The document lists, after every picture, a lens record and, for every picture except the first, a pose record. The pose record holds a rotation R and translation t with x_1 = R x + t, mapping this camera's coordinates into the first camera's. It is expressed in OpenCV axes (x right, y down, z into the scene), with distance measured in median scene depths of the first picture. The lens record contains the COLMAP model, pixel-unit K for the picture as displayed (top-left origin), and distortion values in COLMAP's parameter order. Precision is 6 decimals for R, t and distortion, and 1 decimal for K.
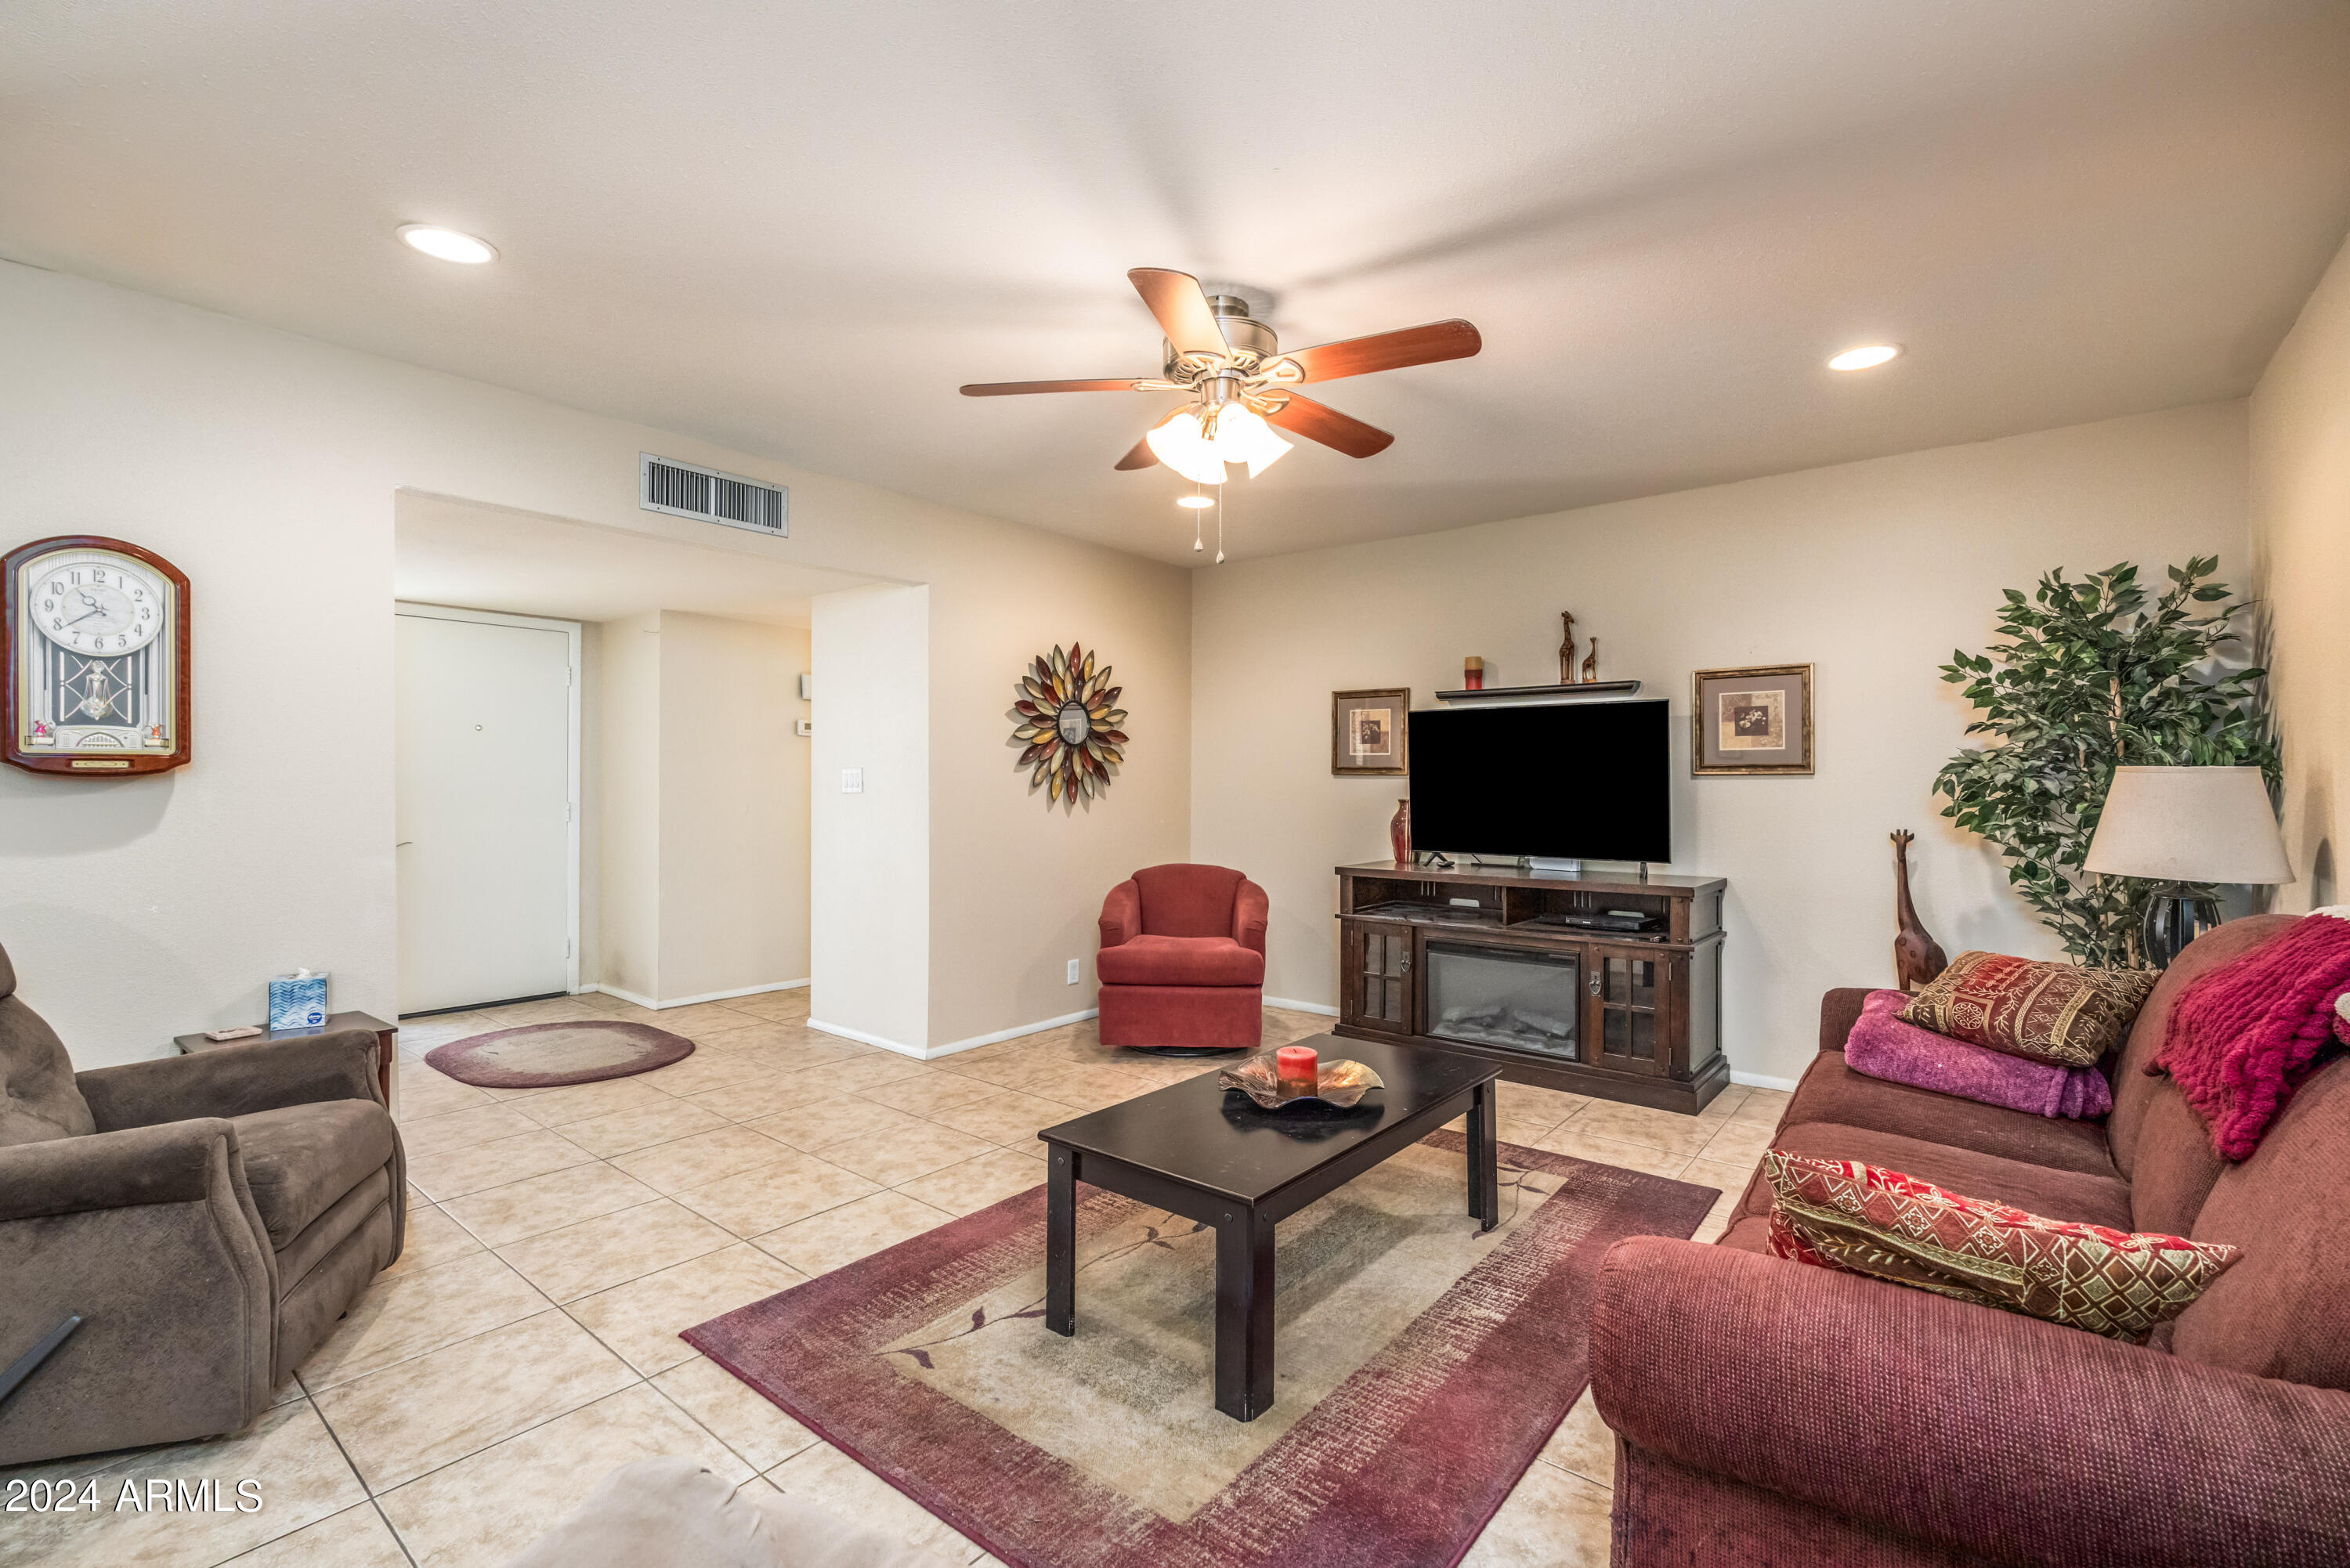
lens RADIAL K [[1027.8, 0, 1171.8], [0, 1027.8, 772.5], [0, 0, 1]] dist [0.000518, 0.000310]
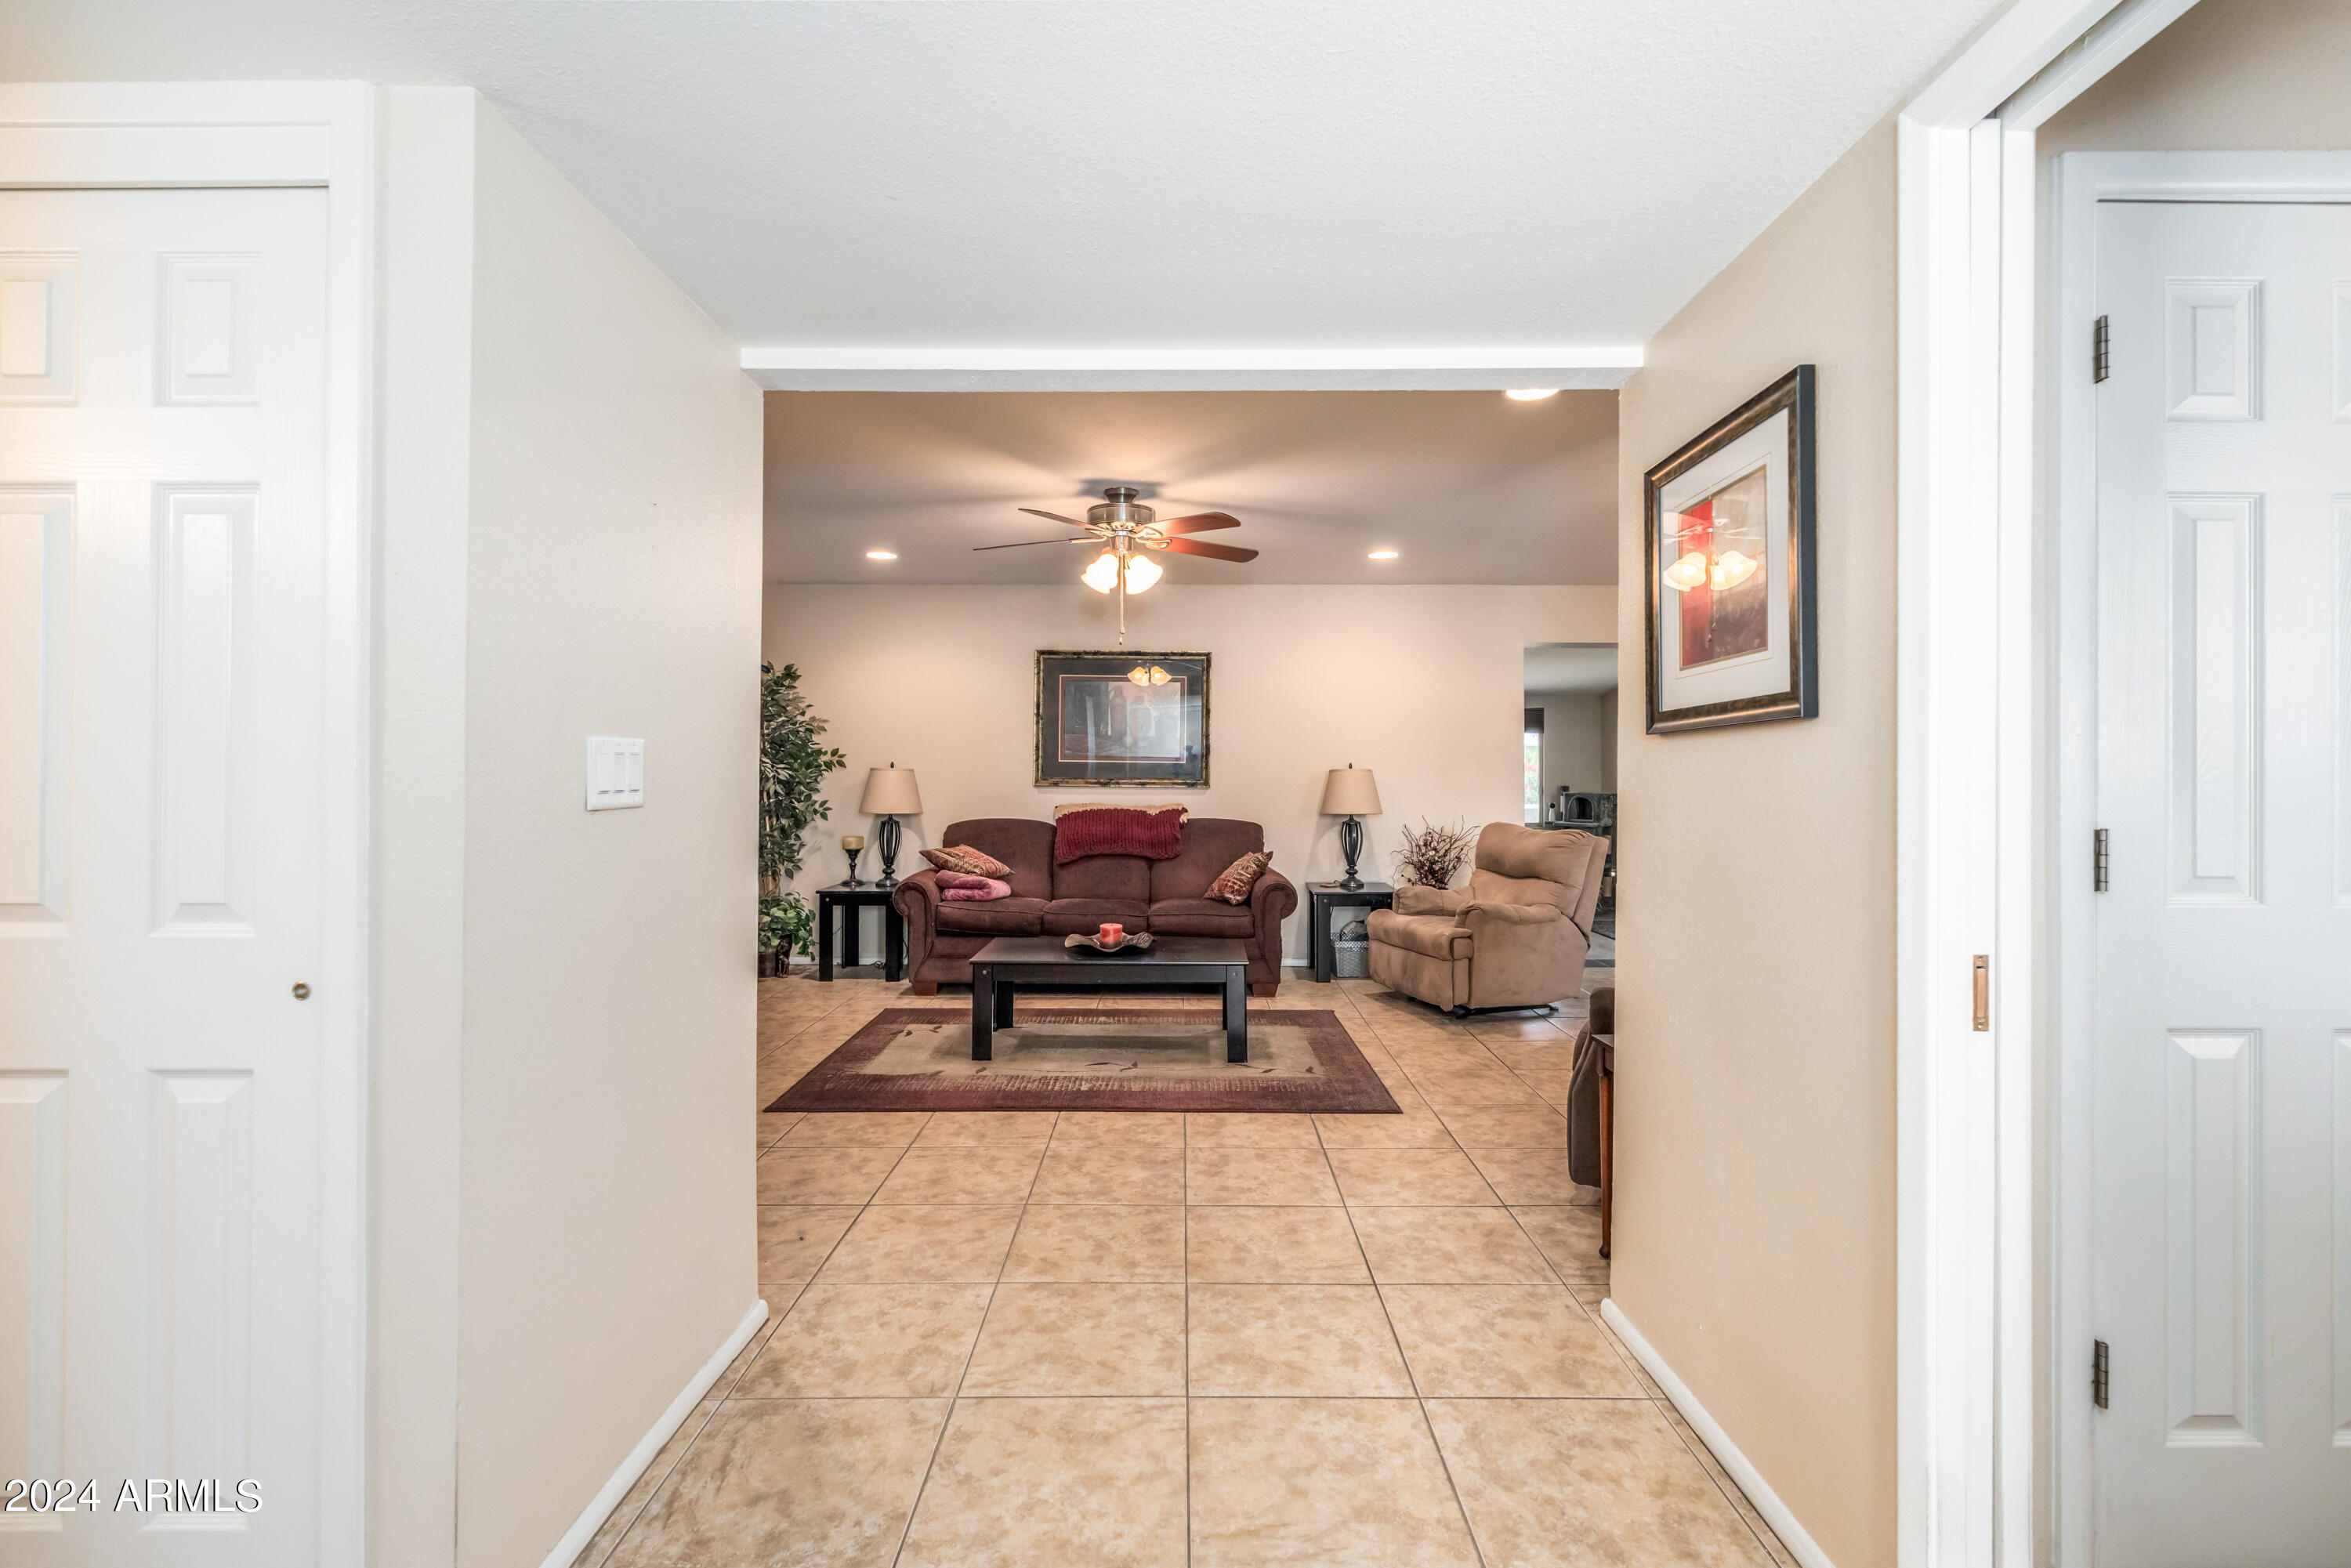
lens RADIAL K [[1028.3, 0, 1172.3], [0, 1028.3, 772.5], [0, 0, 1]] dist [0.000518, 0.000310]
pose [[-0.629304, 0.000345, 0.777159, -0.824893], [-0.008751, 0.999933, -0.007530, 0.010324], [-0.777110, -0.011540, -0.629259, 1.258101]]
